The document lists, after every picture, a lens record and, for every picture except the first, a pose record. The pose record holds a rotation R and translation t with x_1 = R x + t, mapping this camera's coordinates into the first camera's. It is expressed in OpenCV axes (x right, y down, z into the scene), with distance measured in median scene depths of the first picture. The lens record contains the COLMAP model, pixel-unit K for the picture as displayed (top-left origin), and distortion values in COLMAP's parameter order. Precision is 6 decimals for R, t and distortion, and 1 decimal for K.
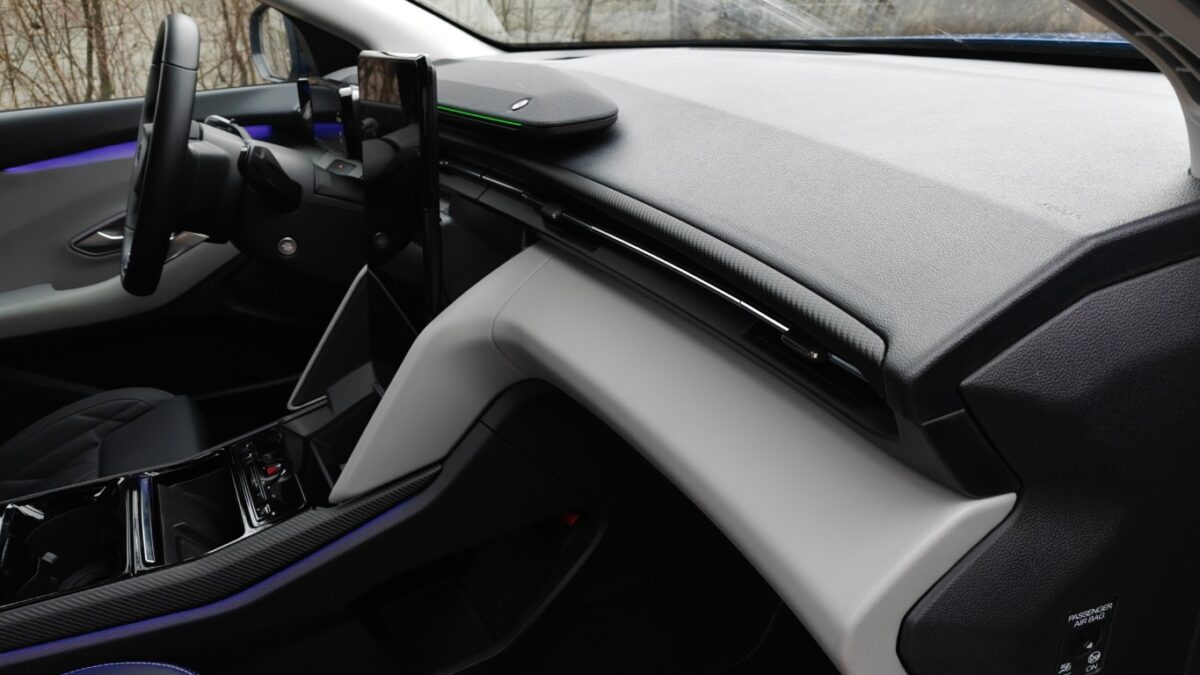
lens RADIAL K [[823.1, 0, 602.3], [0, 823.1, 333.6], [0, 0, 1]] dist [0.009760, 0.003437]
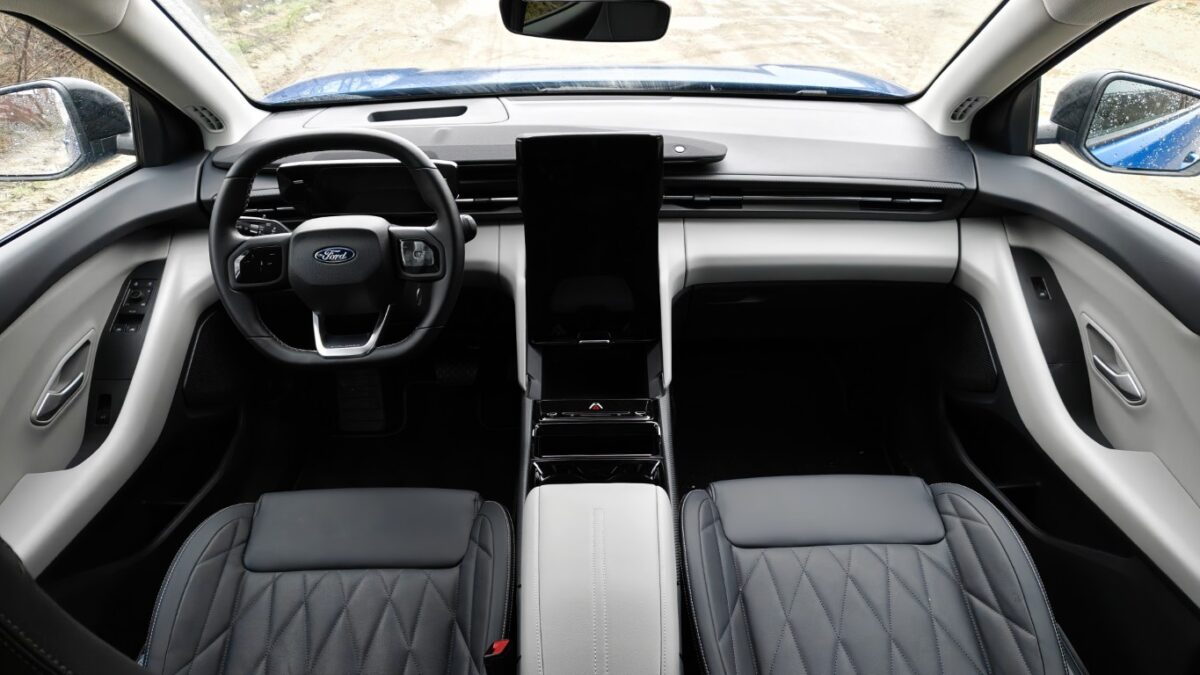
lens RADIAL K [[835.0, 0, 600.0], [0, 835.0, 337.5], [0, 0, 1]] dist [-0.001031, 0.000223]
pose [[0.466180, -0.352711, 0.811339, -1.198204], [0.310846, 0.923918, 0.223046, -0.225653], [-0.828282, 0.148222, 0.540352, 0.093827]]
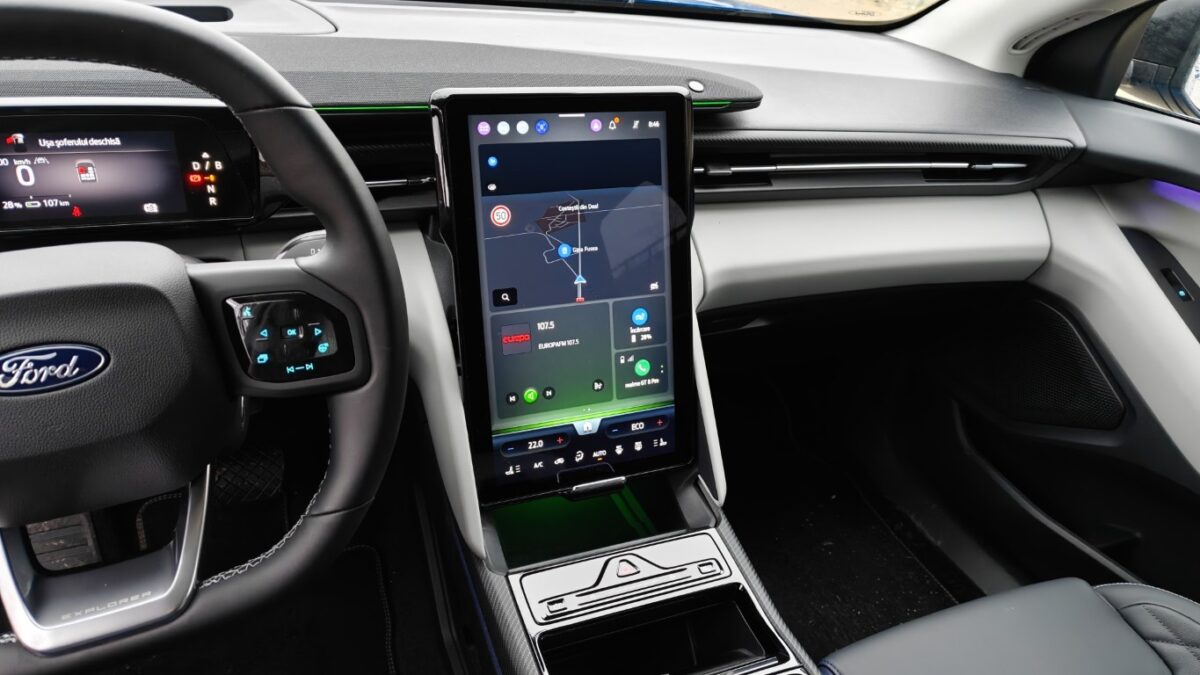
lens RADIAL K [[822.3, 0, 600.0], [0, 822.3, 337.5], [0, 0, 1]] dist [0.010339, -0.001058]
pose [[0.101400, -0.422337, 0.900749, -0.777064], [0.280677, 0.880779, 0.381377, -0.273108], [-0.954431, 0.214148, 0.207851, 0.597159]]
